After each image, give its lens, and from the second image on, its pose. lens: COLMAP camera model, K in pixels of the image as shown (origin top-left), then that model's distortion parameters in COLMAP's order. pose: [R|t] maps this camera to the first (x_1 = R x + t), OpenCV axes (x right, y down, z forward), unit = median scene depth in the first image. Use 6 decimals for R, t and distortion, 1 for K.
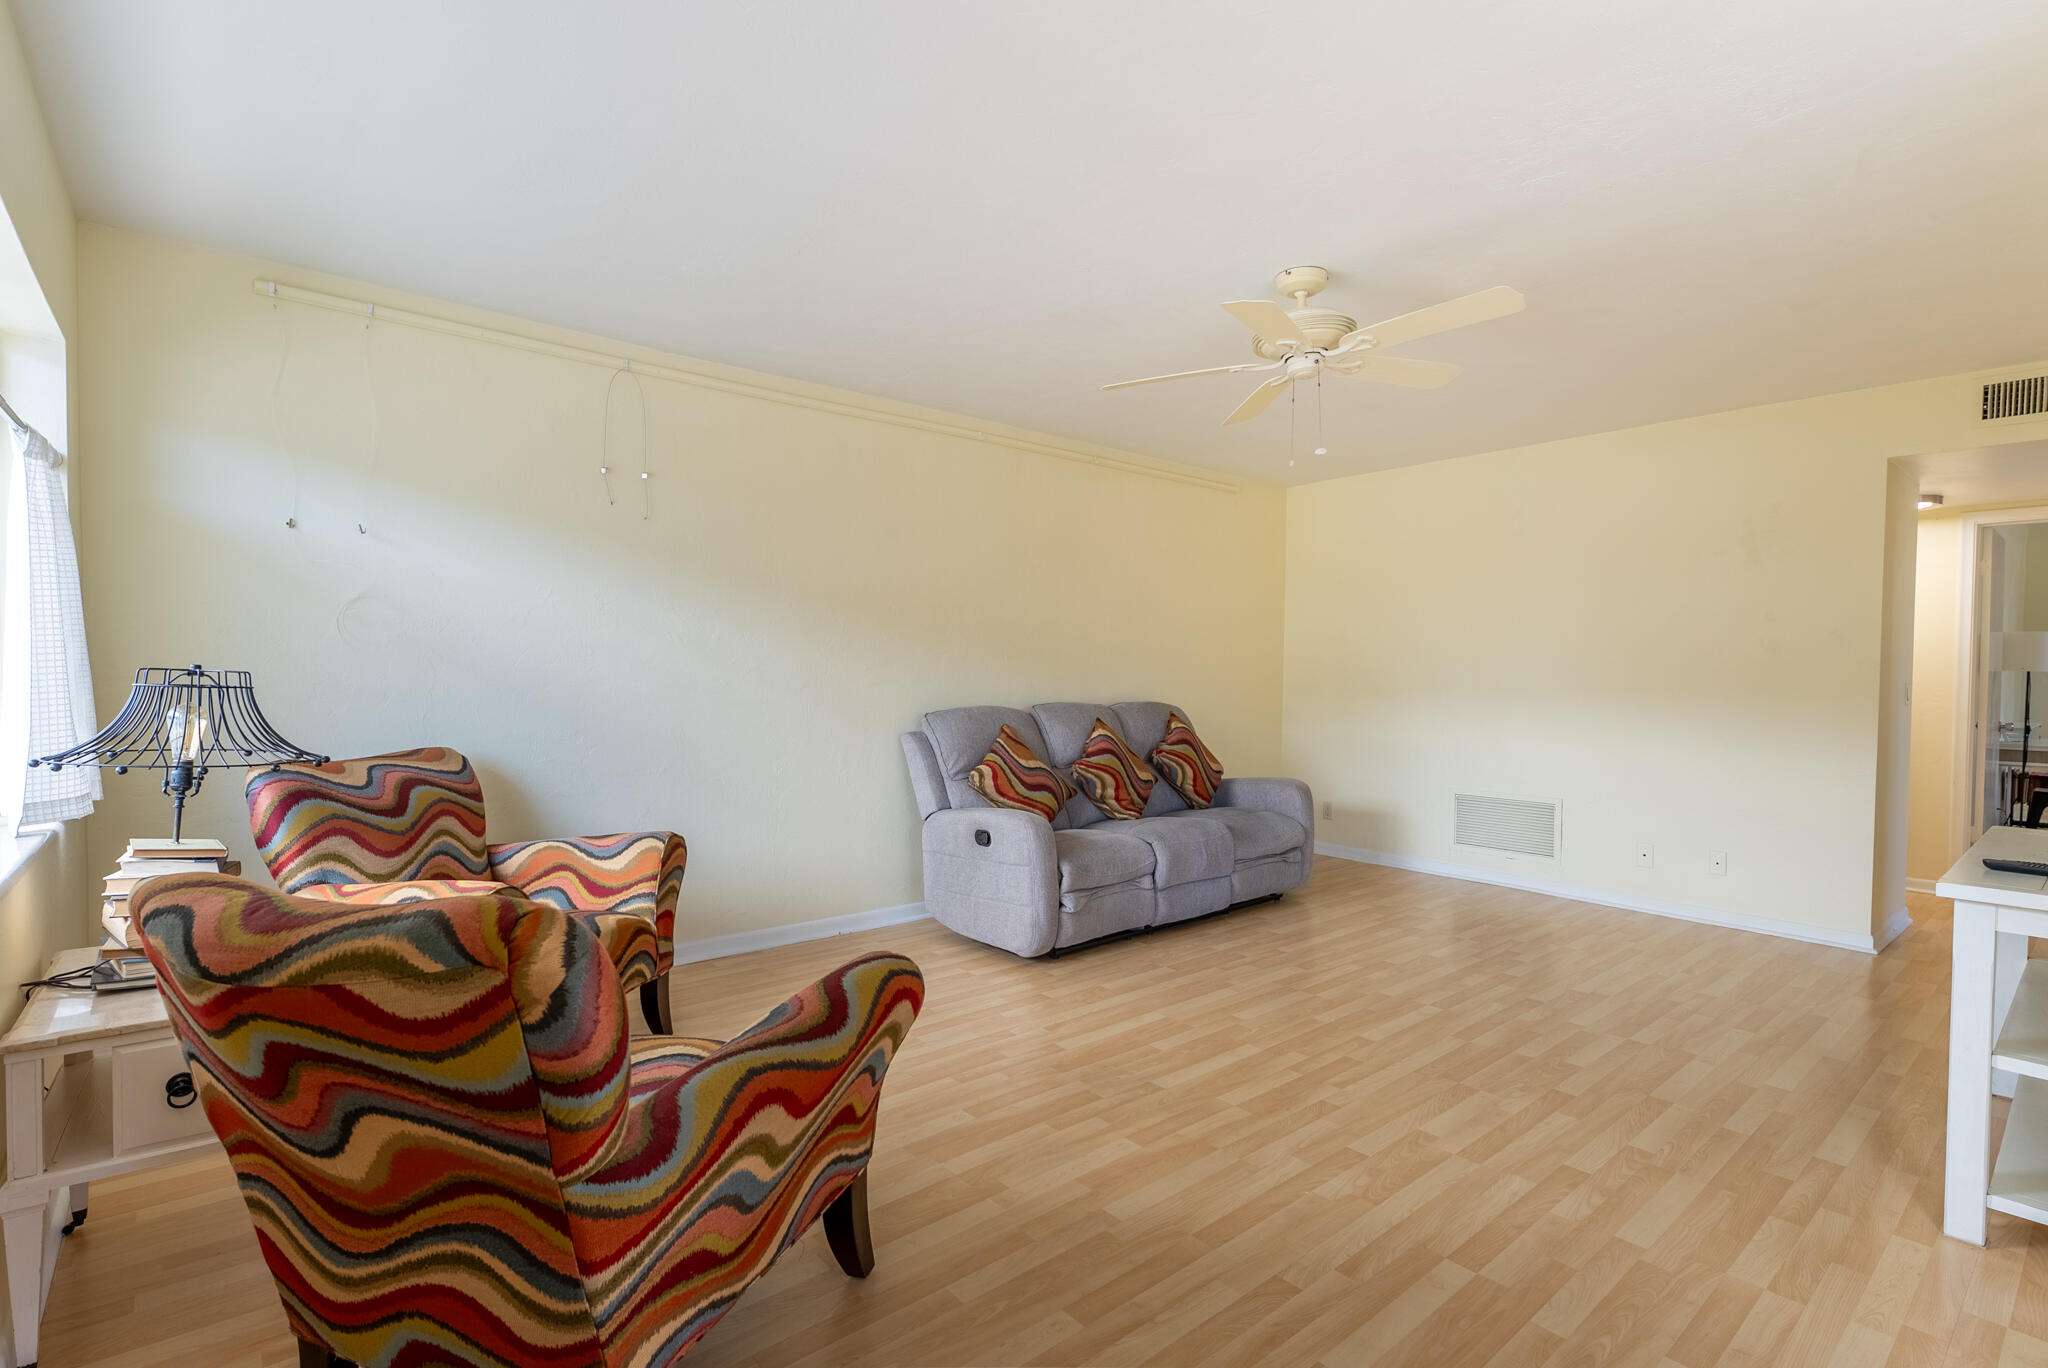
lens RADIAL K [[961.9, 0, 1024.9], [0, 961.9, 693.6], [0, 0, 1]] dist [-0.003431, -0.000073]
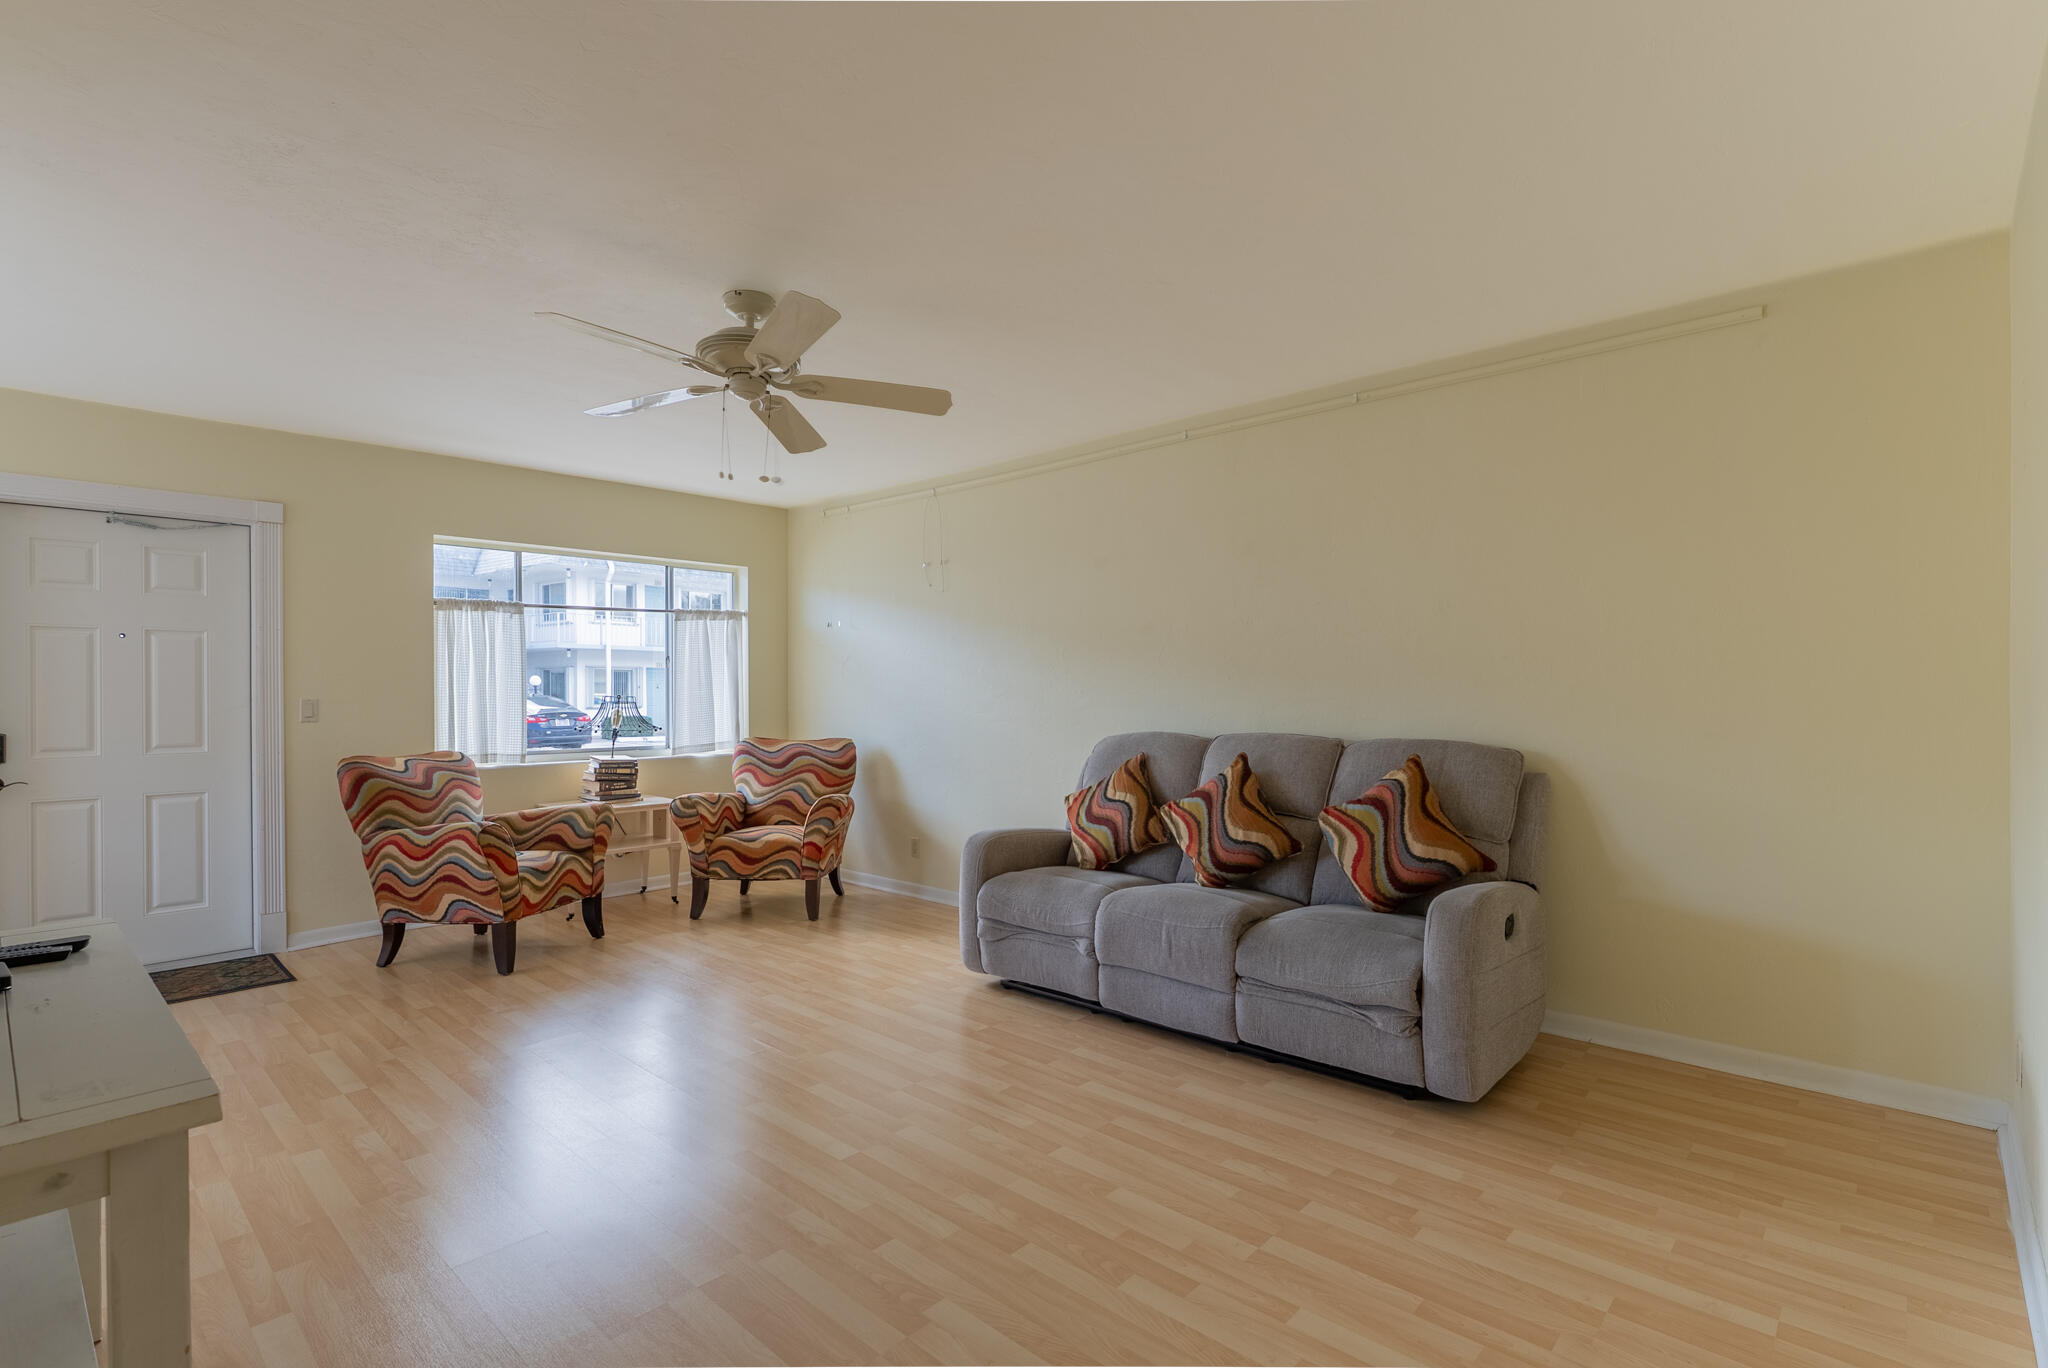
lens RADIAL K [[961.9, 0, 1024.9], [0, 961.9, 693.6], [0, 0, 1]] dist [-0.003431, -0.000073]
pose [[0.120650, -0.007372, -0.992668, 1.319230], [-0.021254, 0.999724, -0.010008, -0.018523], [0.992468, 0.022306, 0.120460, 1.173768]]
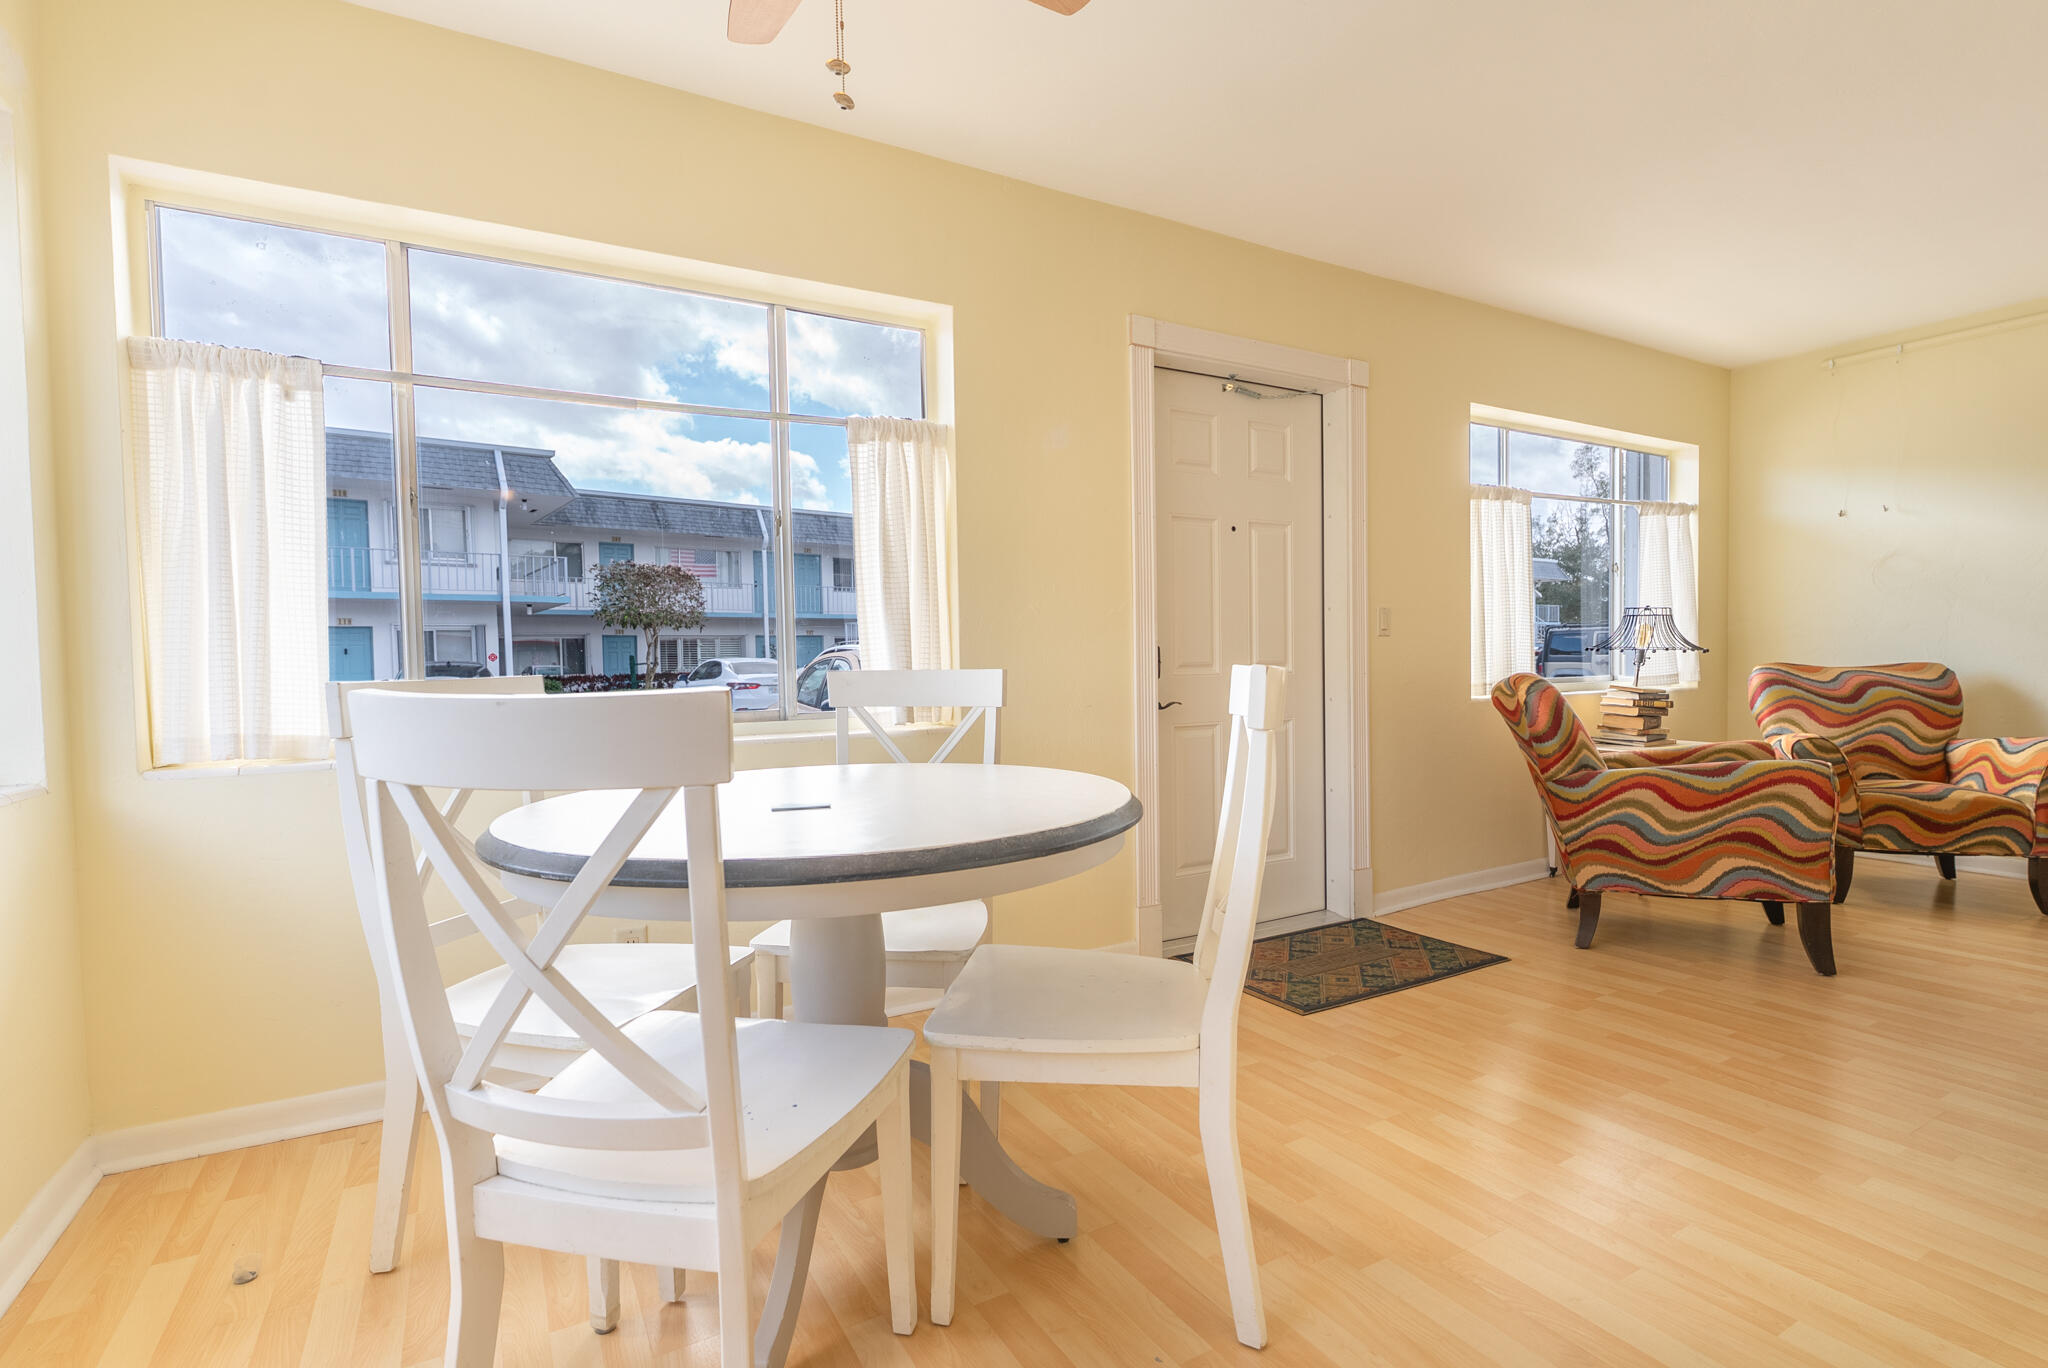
lens RADIAL K [[961.9, 0, 1024.9], [0, 961.9, 693.6], [0, 0, 1]] dist [-0.003431, -0.000073]
pose [[-0.180553, 0.026315, -0.983213, 0.968848], [-0.011633, 0.999515, 0.028887, 0.078507], [0.983496, 0.016653, -0.180159, 0.008558]]
